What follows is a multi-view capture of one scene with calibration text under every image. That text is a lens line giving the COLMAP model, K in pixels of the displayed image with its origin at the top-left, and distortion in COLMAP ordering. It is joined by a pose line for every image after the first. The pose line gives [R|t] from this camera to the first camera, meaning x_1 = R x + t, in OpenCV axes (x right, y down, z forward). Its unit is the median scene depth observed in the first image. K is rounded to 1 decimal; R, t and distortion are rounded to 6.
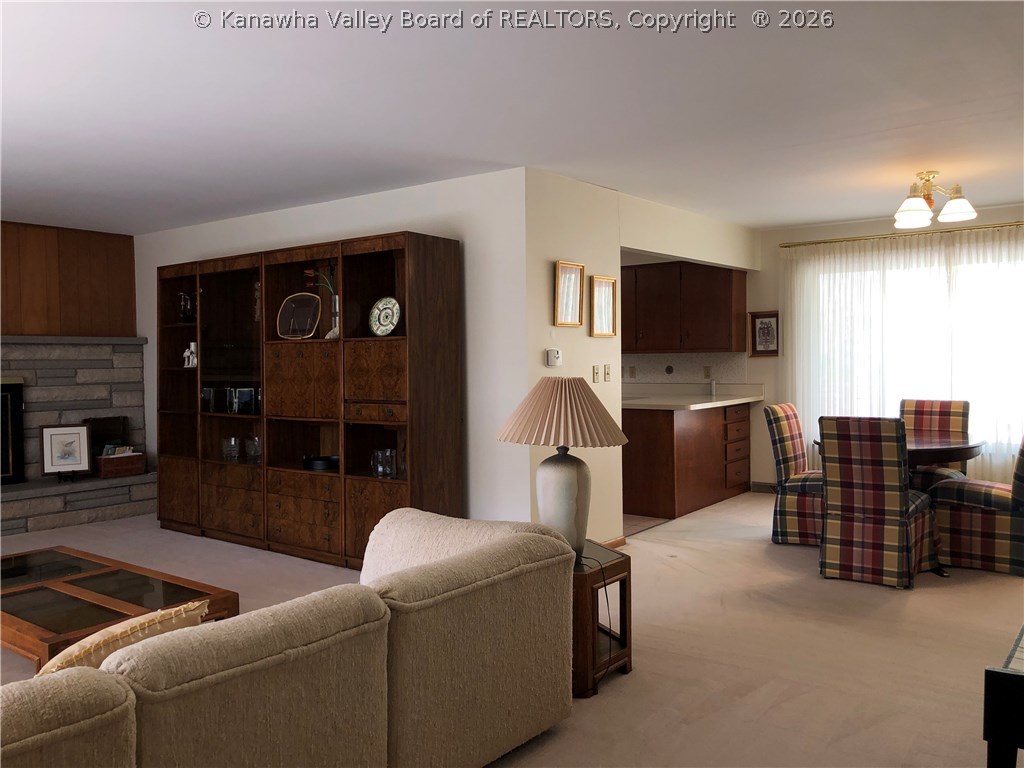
lens RADIAL K [[827.6, 0, 511.2], [0, 827.6, 366.8], [0, 0, 1]] dist [0.022273, -0.015032]
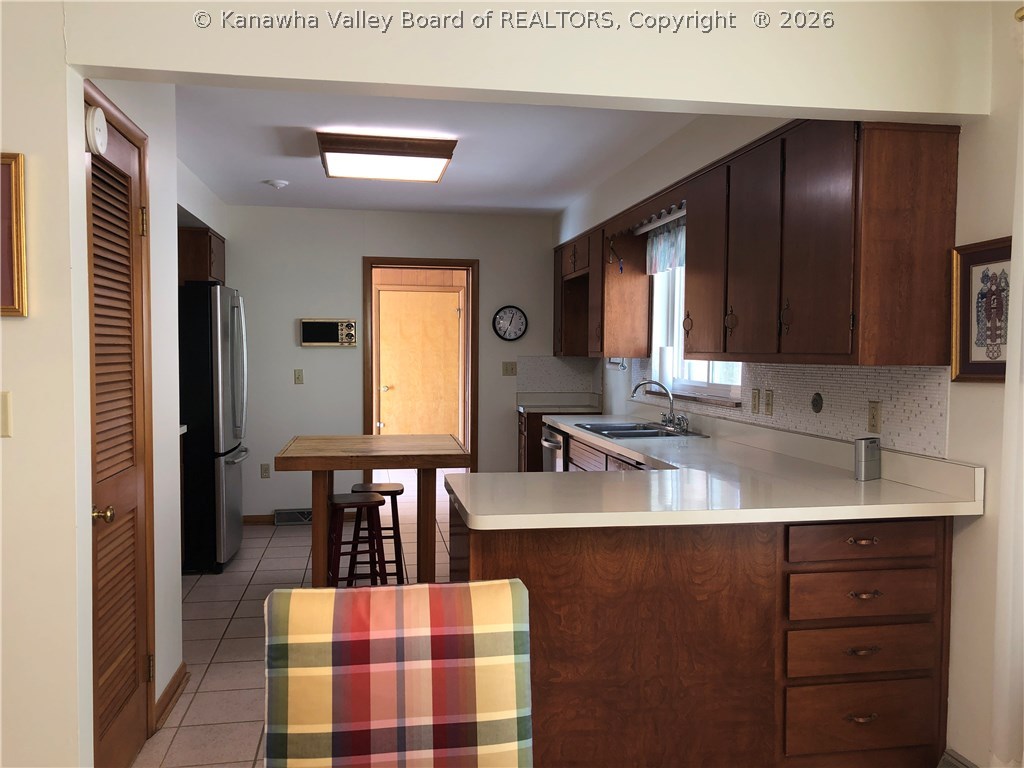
lens RADIAL K [[826.2, 0, 512.0], [0, 826.2, 384.0], [0, 0, 1]] dist [0.044841, -0.049576]
pose [[0.731344, 0.039550, -0.680861, 0.389353], [-0.017752, 0.999083, 0.038967, -0.020737], [0.681777, -0.016412, 0.731376, 0.633743]]
